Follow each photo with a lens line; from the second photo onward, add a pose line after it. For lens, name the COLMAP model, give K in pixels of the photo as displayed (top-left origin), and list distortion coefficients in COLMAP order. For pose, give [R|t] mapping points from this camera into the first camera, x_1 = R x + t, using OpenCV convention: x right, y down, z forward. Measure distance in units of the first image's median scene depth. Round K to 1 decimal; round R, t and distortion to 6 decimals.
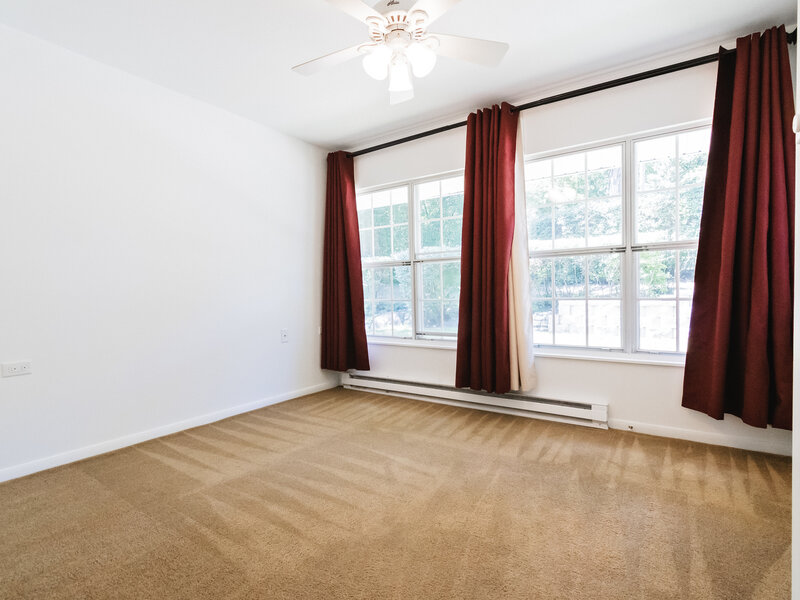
lens RADIAL K [[403.7, 0, 400.0], [0, 403.7, 300.0], [0, 0, 1]] dist [-0.000434, -0.000206]
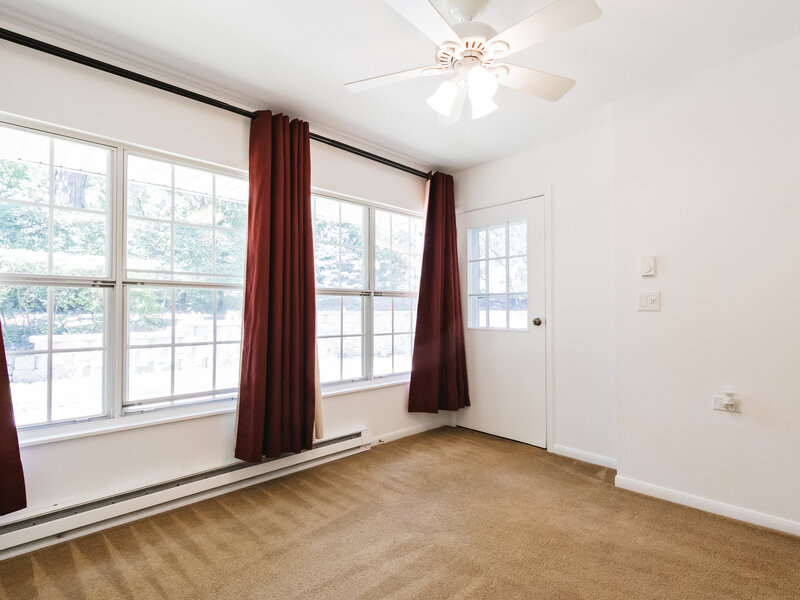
lens RADIAL K [[418.5, 0, 400.0], [0, 418.5, 300.0], [0, 0, 1]] dist [-0.000134, -0.000300]
pose [[0.200739, 0.045516, 0.978587, -0.611781], [0.017491, 0.998594, -0.050034, -0.039892], [-0.979489, 0.027160, 0.199661, 0.624317]]
